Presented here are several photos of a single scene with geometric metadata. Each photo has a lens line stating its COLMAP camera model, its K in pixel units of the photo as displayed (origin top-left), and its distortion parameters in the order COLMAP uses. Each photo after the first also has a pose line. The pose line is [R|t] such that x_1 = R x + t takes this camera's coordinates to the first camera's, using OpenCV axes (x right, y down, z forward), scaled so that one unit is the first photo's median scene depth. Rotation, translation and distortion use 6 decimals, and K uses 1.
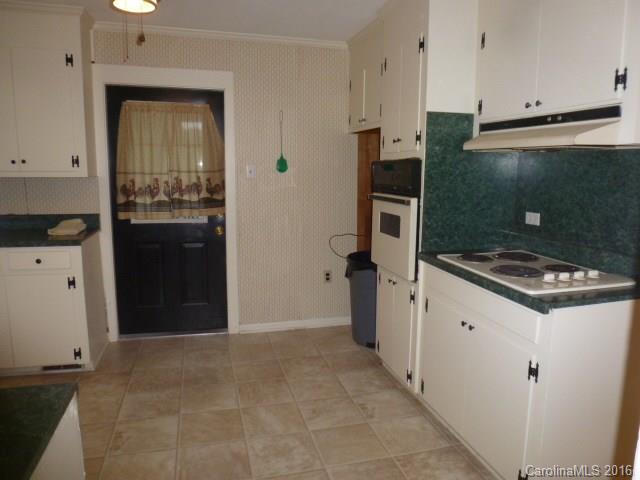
lens RADIAL K [[457.1, 0, 325.7], [0, 457.1, 241.9], [0, 0, 1]] dist [-0.053957, 0.004606]
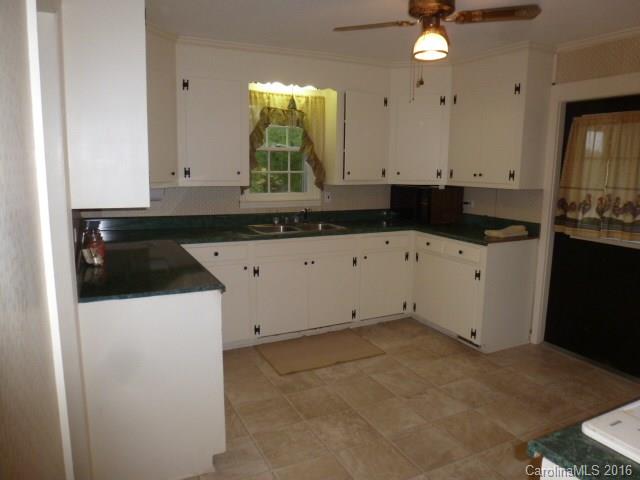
lens RADIAL K [[457.1, 0, 325.9], [0, 457.1, 240.5], [0, 0, 1]] dist [-0.053957, 0.004606]
pose [[0.205015, 0.145758, -0.967845, 0.441901], [-0.160533, 0.980465, 0.113654, -0.062638], [0.965504, 0.132070, 0.224409, 0.263245]]
